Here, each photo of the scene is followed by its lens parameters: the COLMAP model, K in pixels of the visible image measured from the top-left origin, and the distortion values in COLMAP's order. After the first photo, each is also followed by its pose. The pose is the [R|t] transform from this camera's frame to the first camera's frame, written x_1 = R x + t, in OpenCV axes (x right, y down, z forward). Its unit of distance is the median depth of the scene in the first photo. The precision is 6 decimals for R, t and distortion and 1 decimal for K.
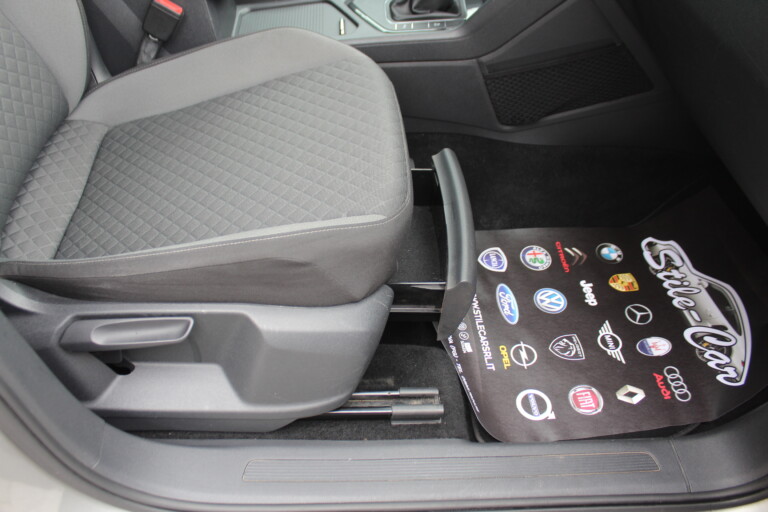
lens RADIAL K [[635.0, 0, 384.0], [0, 635.0, 256.0], [0, 0, 1]] dist [-0.162125, 0.141166]
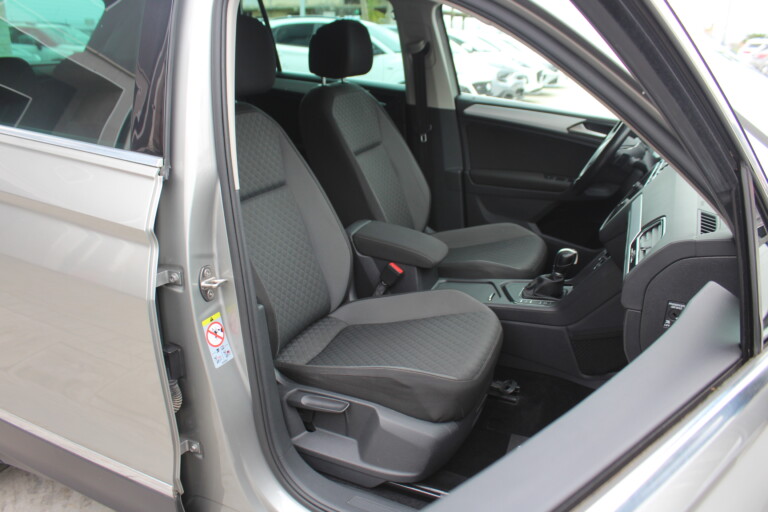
lens RADIAL K [[635.0, 0, 384.0], [0, 635.0, 256.0], [0, 0, 1]] dist [-0.162125, 0.141166]
pose [[0.899830, 0.120363, -0.419308, 0.411236], [-0.296813, 0.873327, -0.386267, 0.306616], [0.319700, 0.472031, 0.821571, -0.595974]]
